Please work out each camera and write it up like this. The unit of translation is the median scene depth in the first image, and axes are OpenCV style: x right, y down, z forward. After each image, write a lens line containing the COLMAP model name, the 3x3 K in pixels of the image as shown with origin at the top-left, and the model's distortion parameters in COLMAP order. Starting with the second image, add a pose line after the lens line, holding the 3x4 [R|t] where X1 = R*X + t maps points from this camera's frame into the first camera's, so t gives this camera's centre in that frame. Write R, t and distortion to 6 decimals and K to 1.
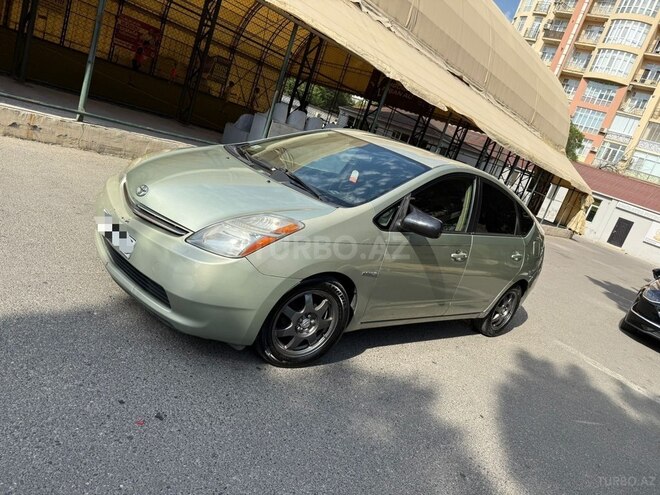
lens RADIAL K [[475.4, 0, 330.0], [0, 475.4, 247.5], [0, 0, 1]] dist [0.046623, -0.041212]
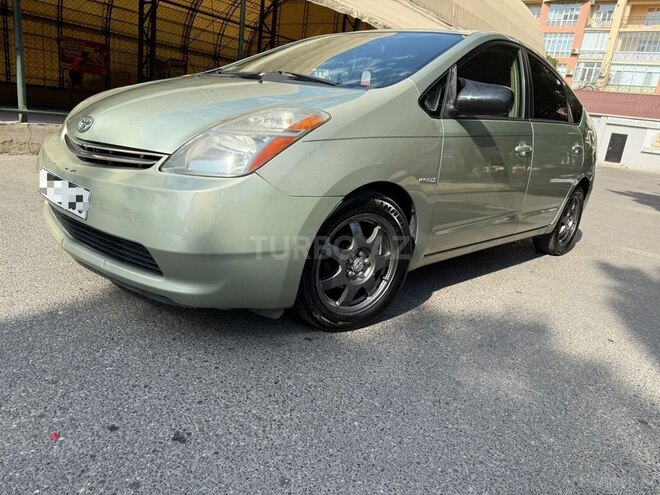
lens RADIAL K [[475.4, 0, 330.0], [0, 475.4, 247.5], [0, 0, 1]] dist [0.046623, -0.041212]
pose [[0.975833, -0.218515, 0.000786, -0.056095], [0.218383, 0.975359, 0.031362, 0.066939], [-0.007620, -0.030433, 0.999508, 0.190582]]
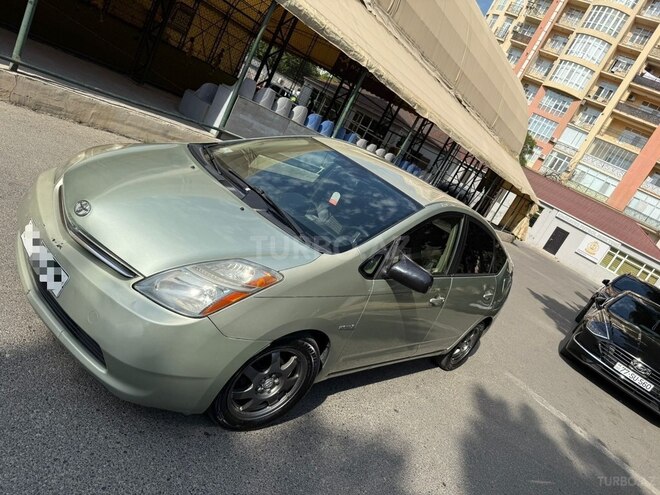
lens RADIAL K [[477.5, 0, 330.9], [0, 477.5, 250.9], [0, 0, 1]] dist [0.027178, -0.020294]
pose [[0.986691, 0.110580, 0.119219, -0.044540], [-0.117923, 0.991421, 0.056386, -0.088463], [-0.111961, -0.069694, 0.991266, 0.096183]]
